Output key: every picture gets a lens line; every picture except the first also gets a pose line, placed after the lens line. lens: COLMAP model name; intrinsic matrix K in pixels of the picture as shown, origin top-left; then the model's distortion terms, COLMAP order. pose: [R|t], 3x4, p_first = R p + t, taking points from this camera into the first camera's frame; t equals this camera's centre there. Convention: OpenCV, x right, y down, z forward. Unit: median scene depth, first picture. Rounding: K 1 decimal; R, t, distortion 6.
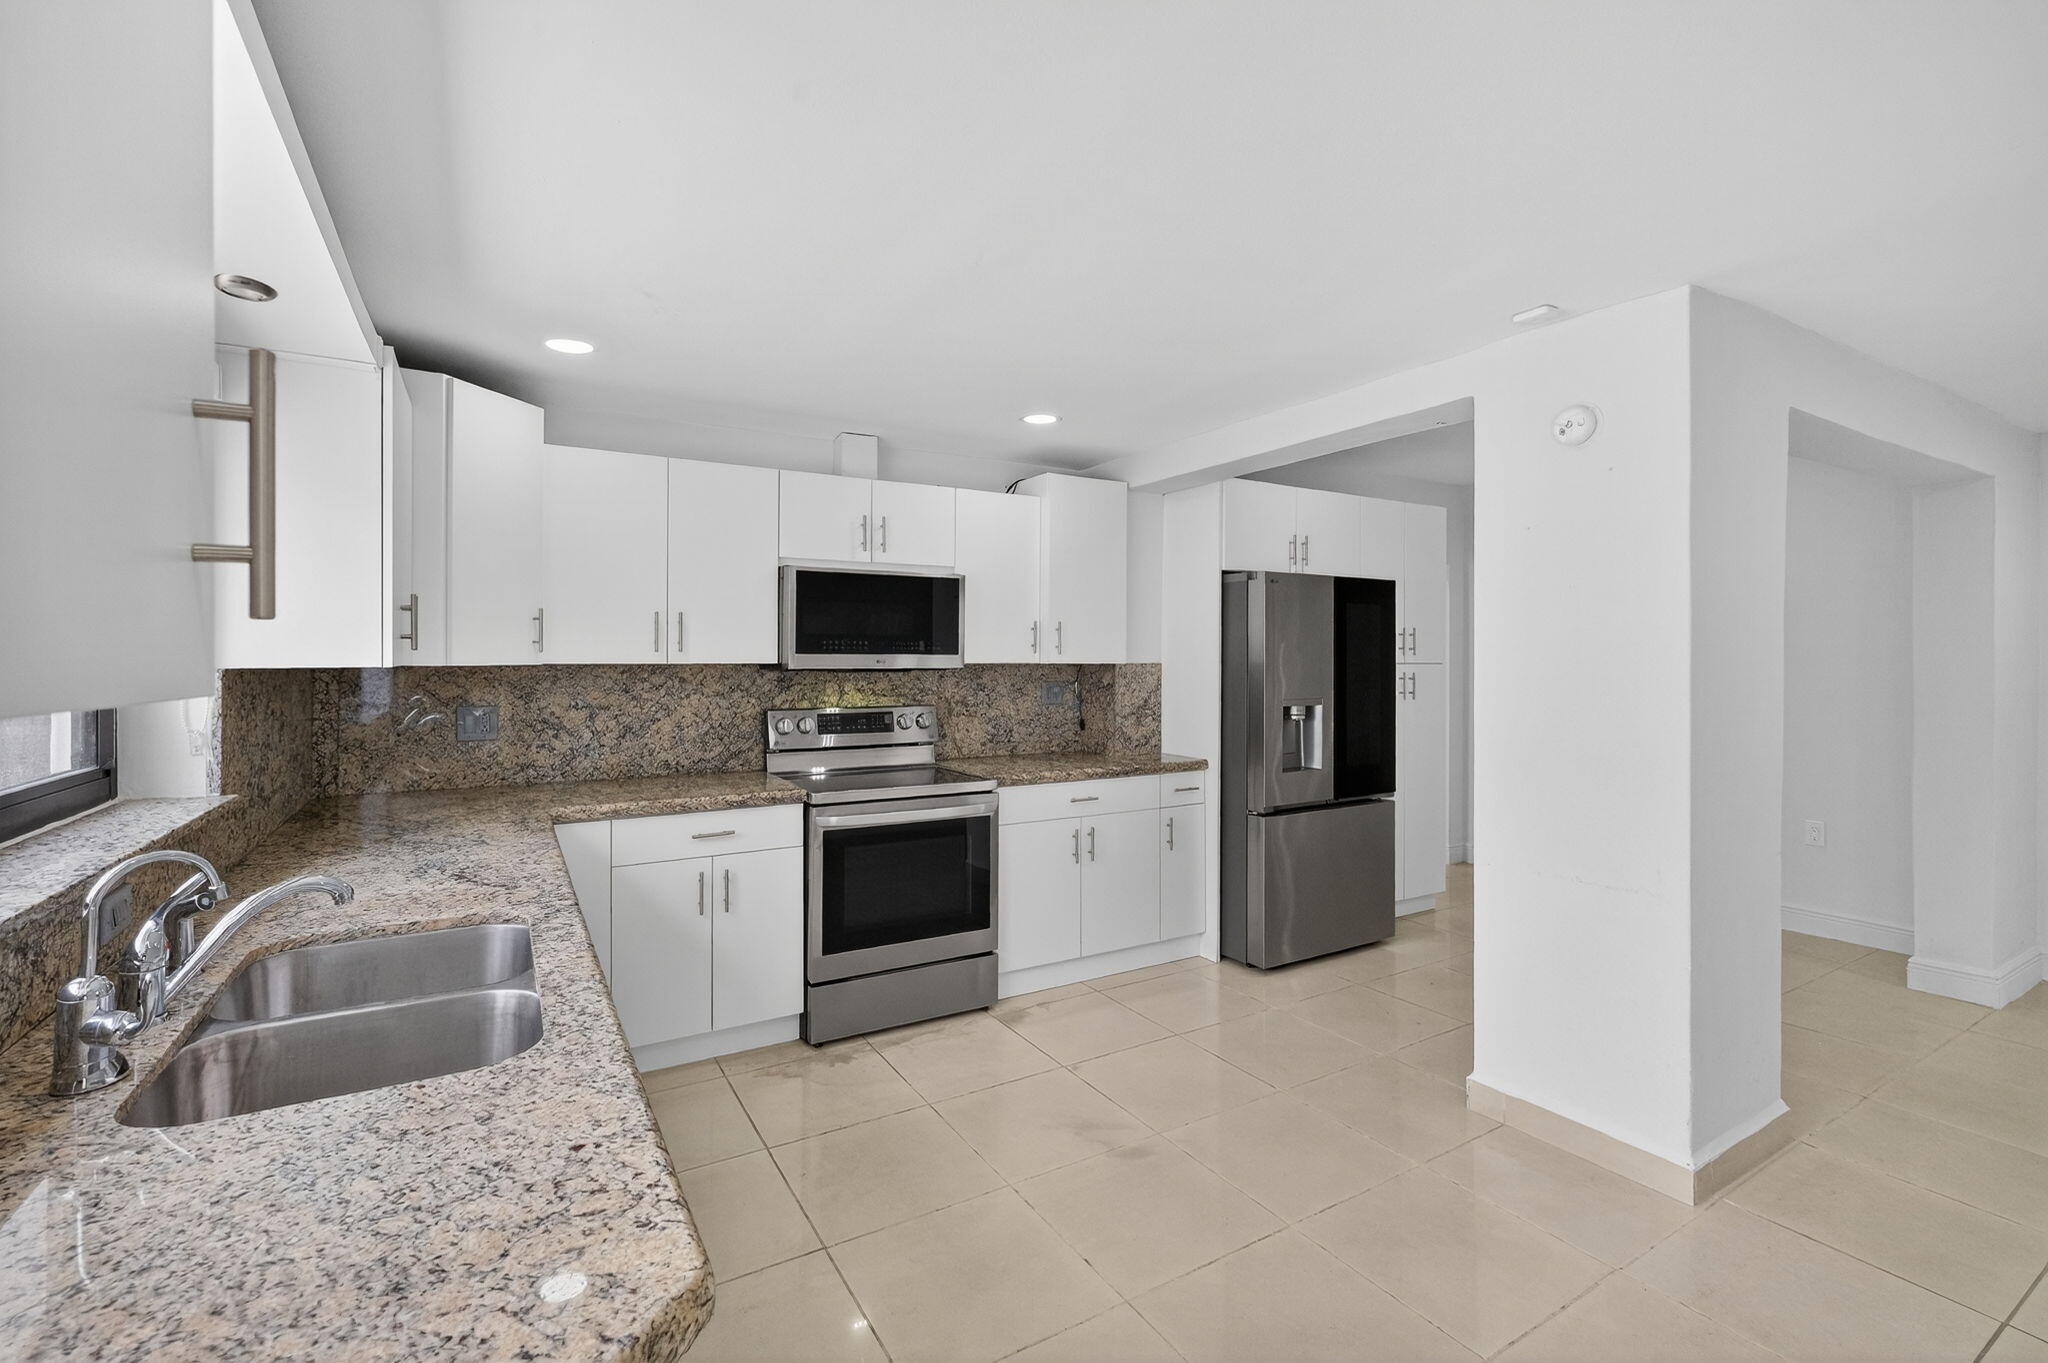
lens RADIAL K [[897.0, 0, 1029.6], [0, 897.0, 656.4], [0, 0, 1]] dist [-0.001324, -0.000792]
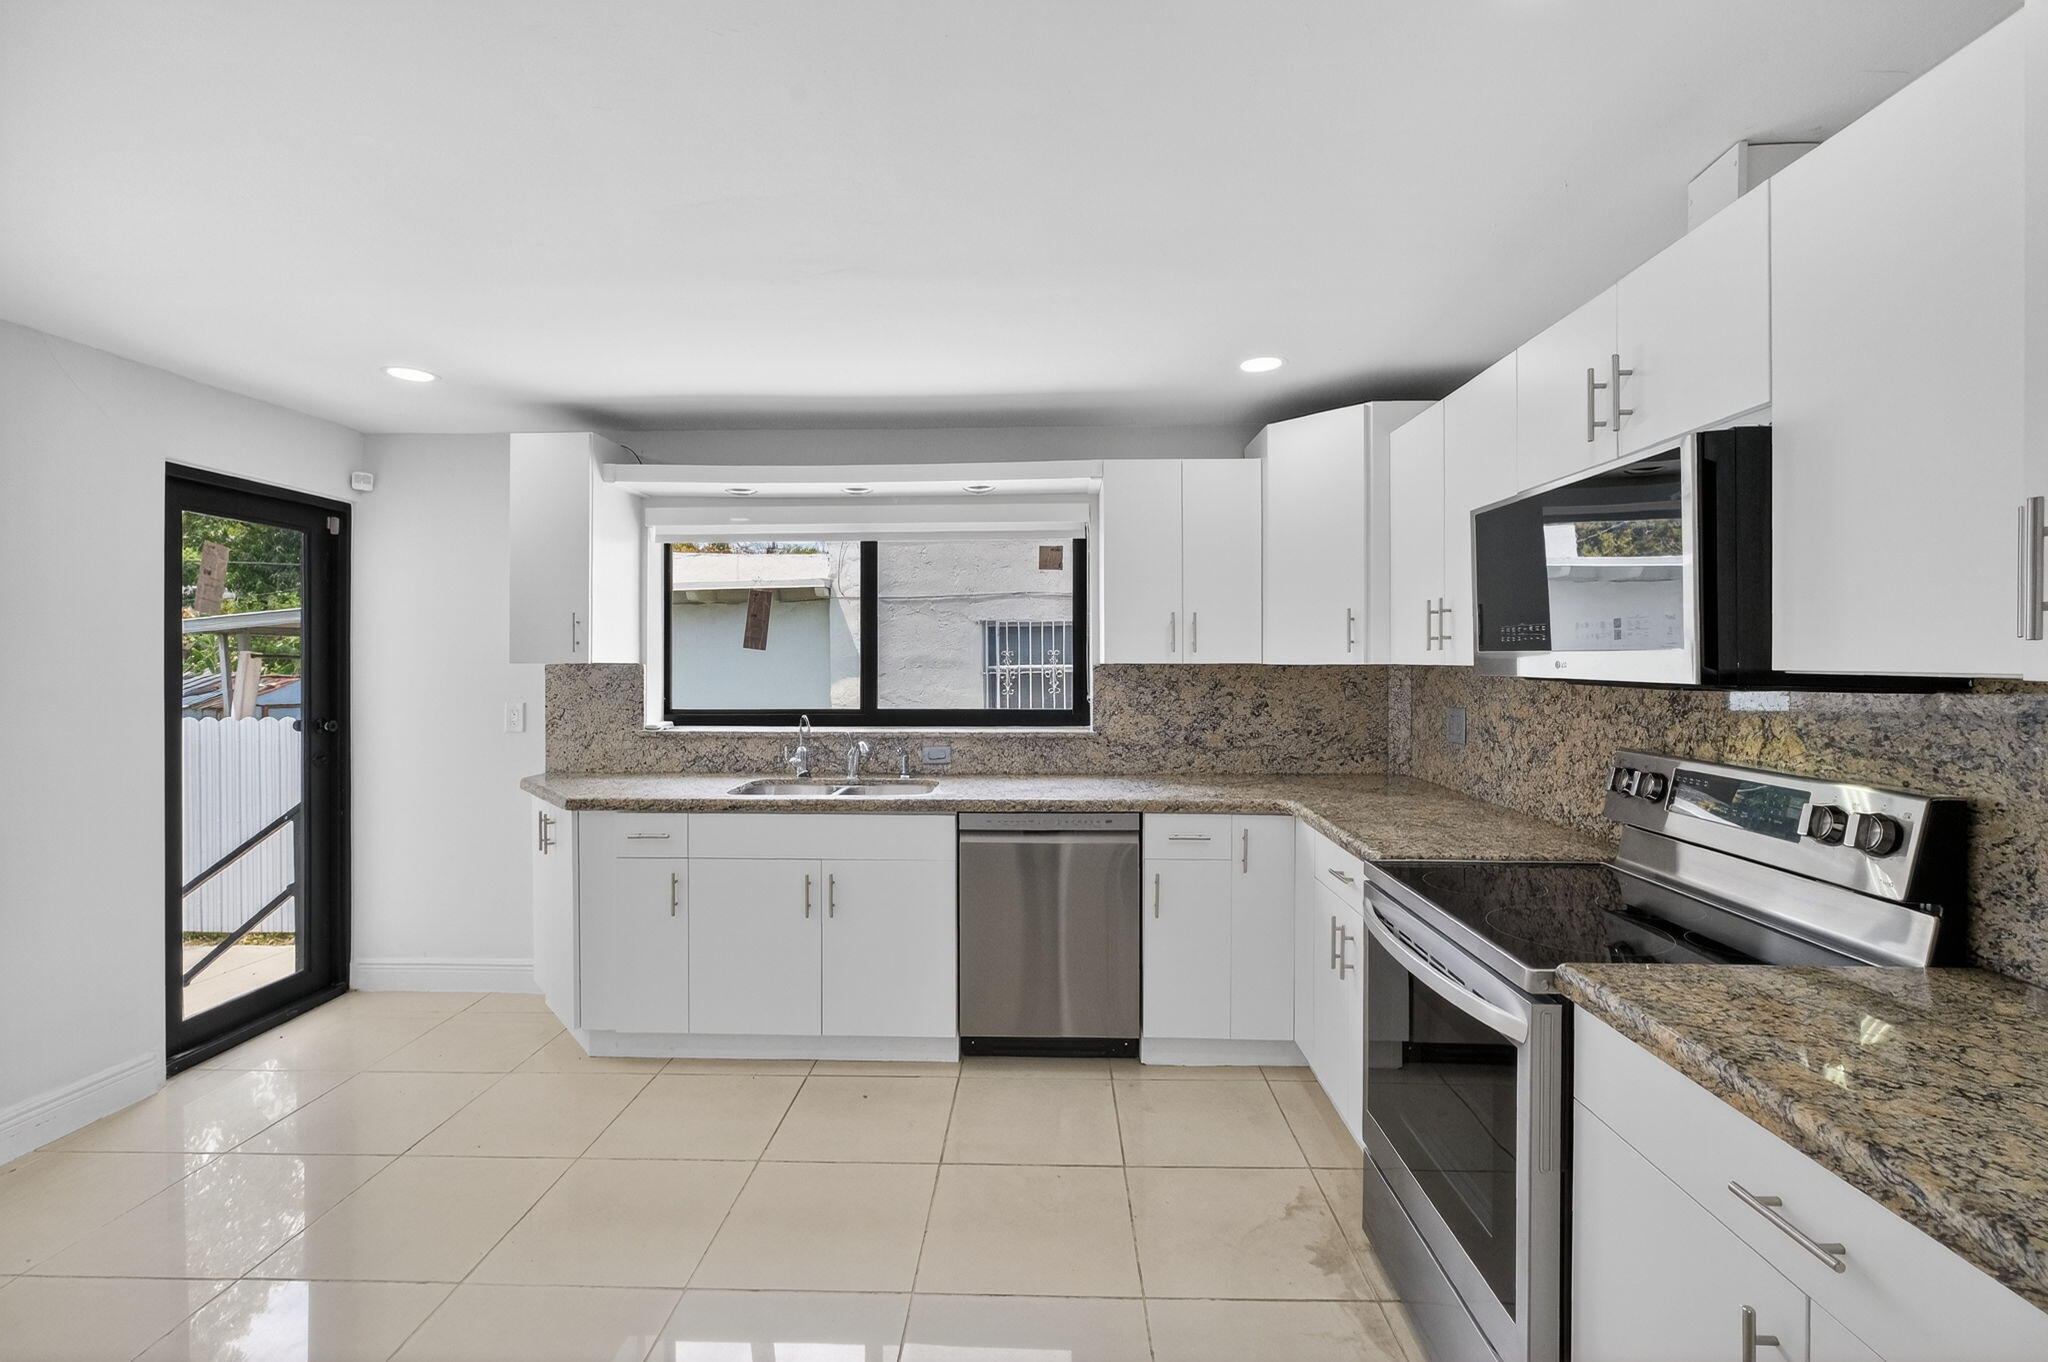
lens RADIAL K [[901.1, 0, 1024.0], [0, 901.1, 681.0], [0, 0, 1]] dist [0.000053, -0.020448]
pose [[-0.541575, 0.021541, -0.840376, 0.383496], [0.000983, 0.999687, 0.024992, 0.001973], [0.840652, 0.012709, -0.541427, 0.966621]]
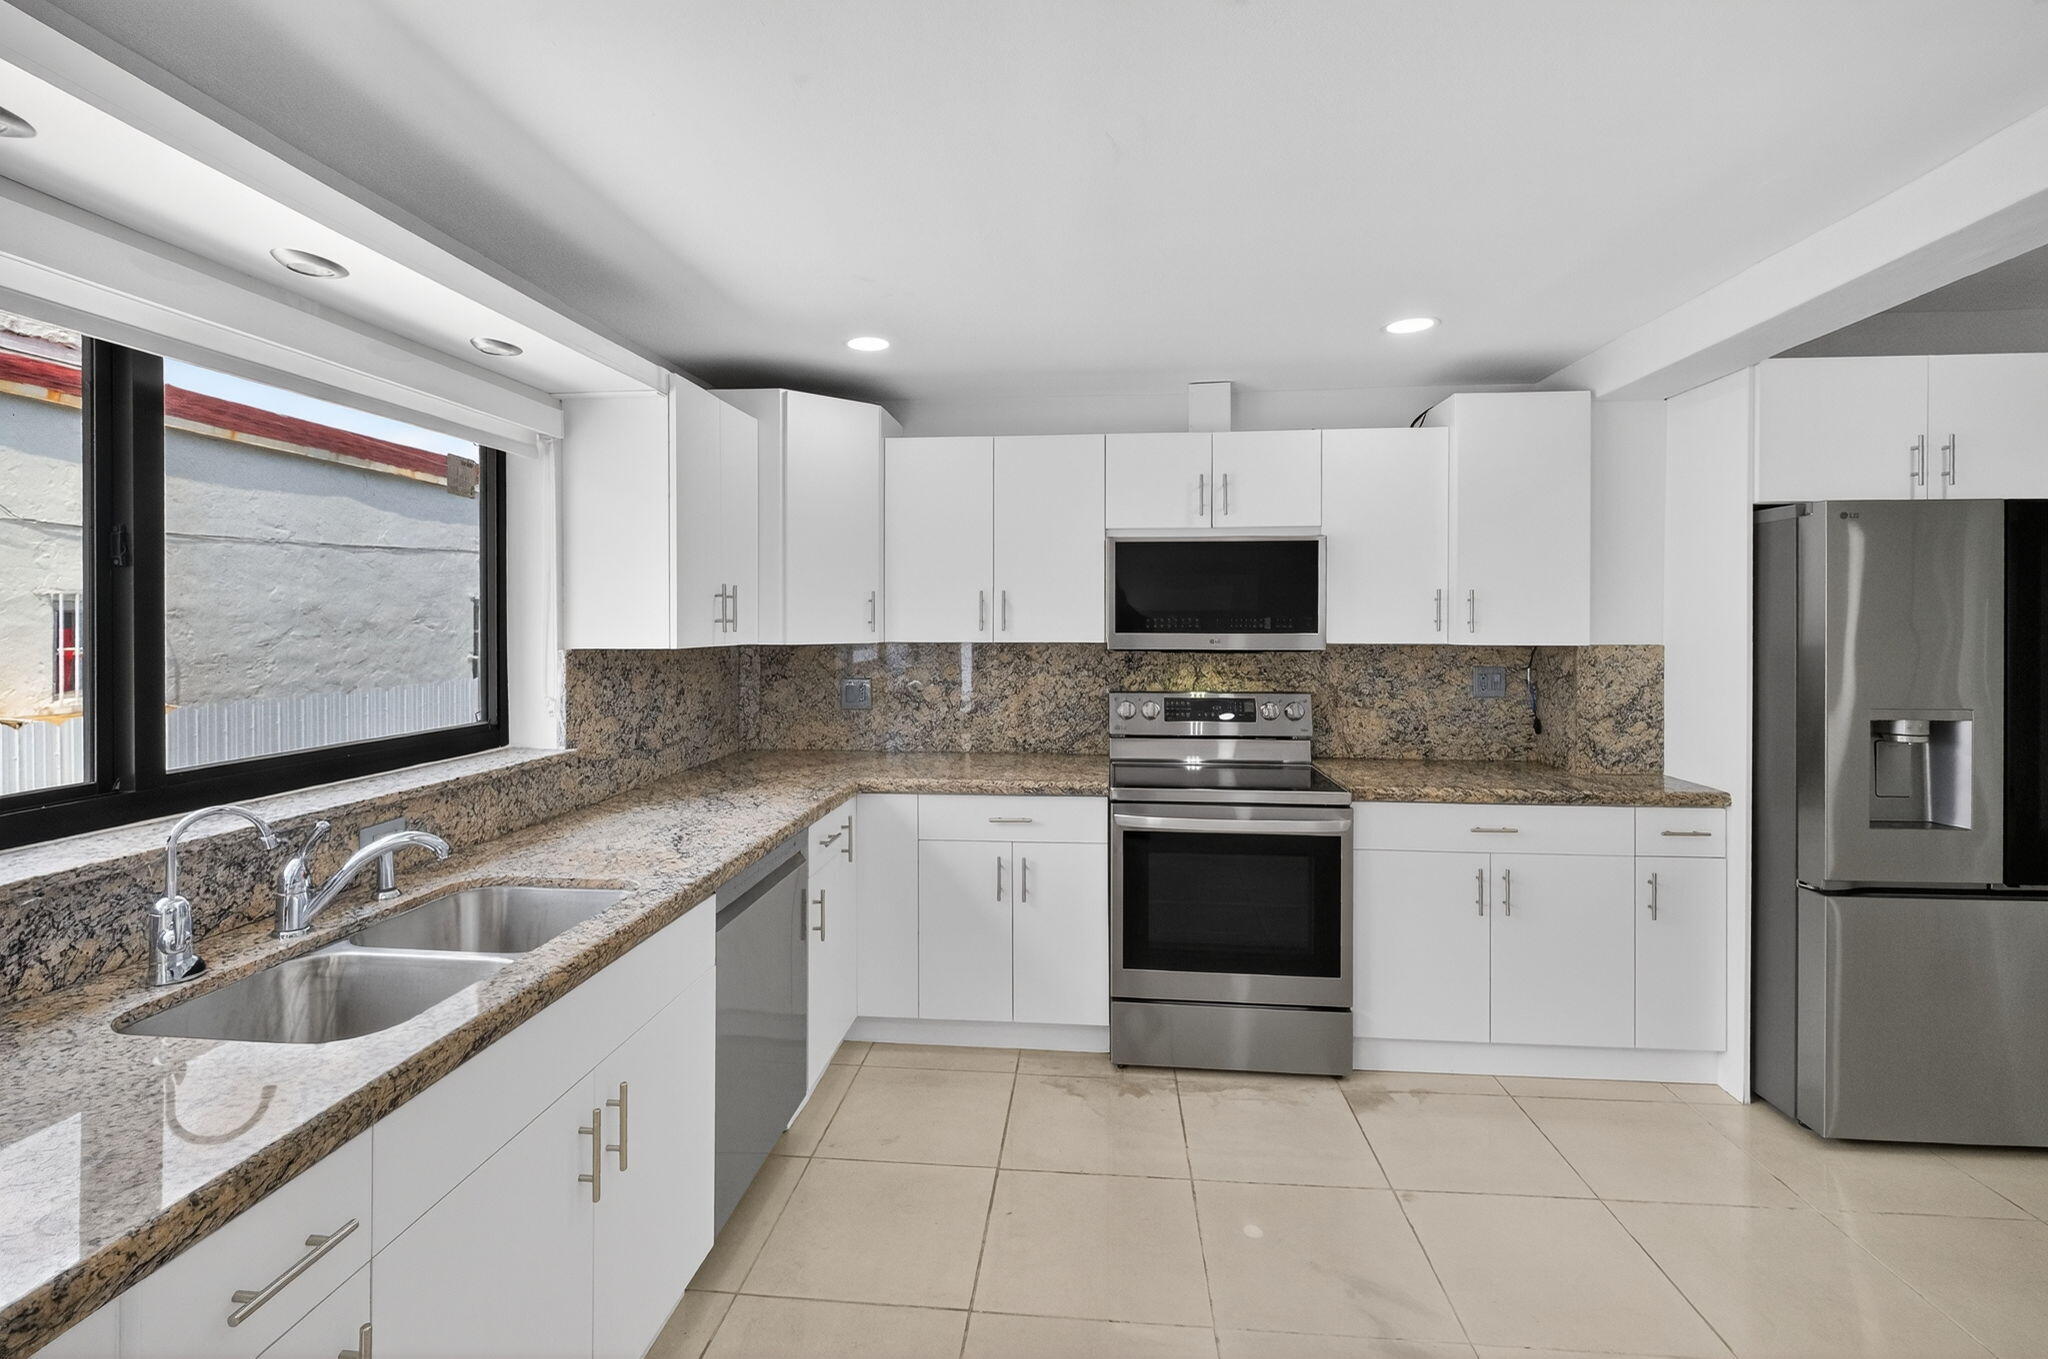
lens RADIAL K [[913.7, 0, 1026.4], [0, 913.7, 628.7], [0, 0, 1]] dist [-0.000877, -0.000622]
pose [[0.810503, 0.002080, -0.585730, 0.192222], [0.000571, 0.999990, 0.004341, -0.009948], [0.585734, -0.003853, 0.810494, 0.169885]]
